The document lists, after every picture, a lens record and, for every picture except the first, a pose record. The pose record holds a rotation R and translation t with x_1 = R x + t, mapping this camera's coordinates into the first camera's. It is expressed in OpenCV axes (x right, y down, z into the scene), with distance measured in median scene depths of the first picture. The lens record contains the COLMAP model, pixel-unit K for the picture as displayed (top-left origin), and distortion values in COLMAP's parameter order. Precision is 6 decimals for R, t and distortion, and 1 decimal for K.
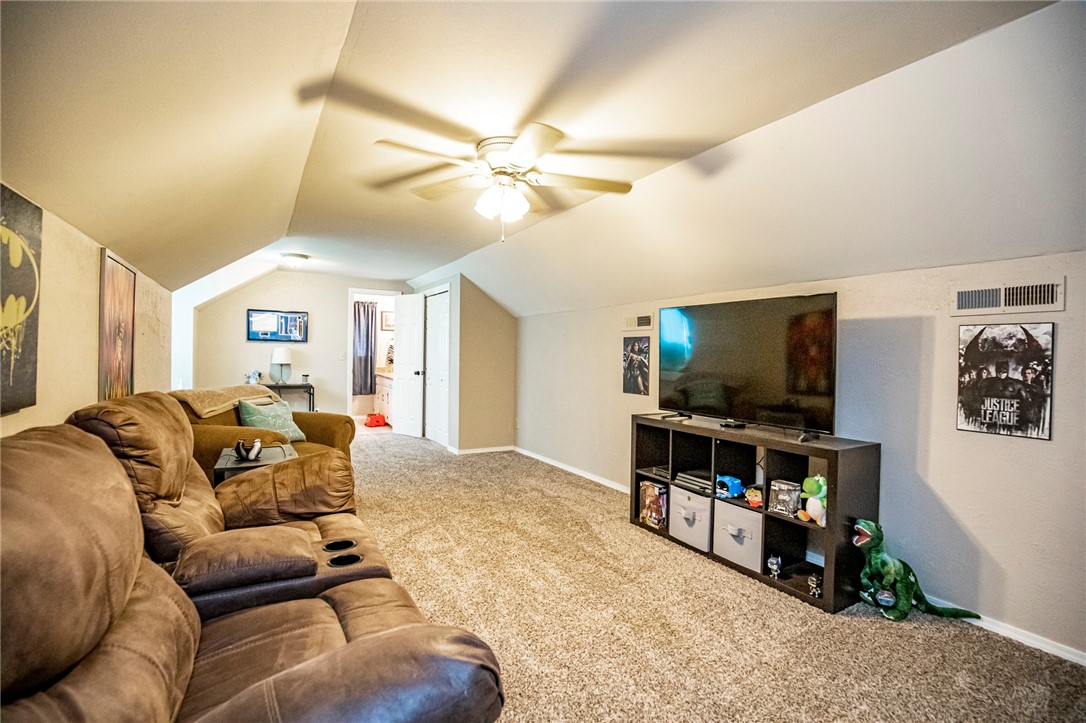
lens RADIAL K [[504.7, 0, 545.2], [0, 504.7, 361.1], [0, 0, 1]] dist [-0.033005, 0.005026]
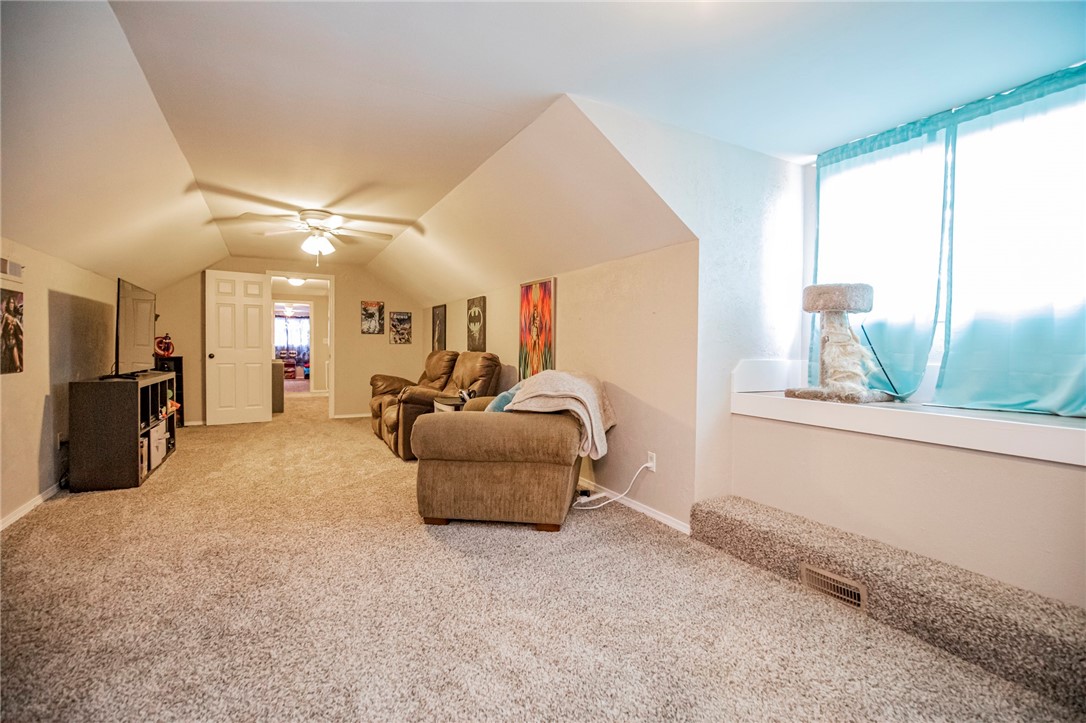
lens RADIAL K [[504.7, 0, 541.6], [0, 504.7, 364.4], [0, 0, 1]] dist [-0.033005, 0.005026]
pose [[-0.998113, -0.029381, 0.053916, -0.576897], [-0.027197, 0.998797, 0.040810, 0.006506], [-0.055050, 0.039267, -0.997711, 1.618000]]
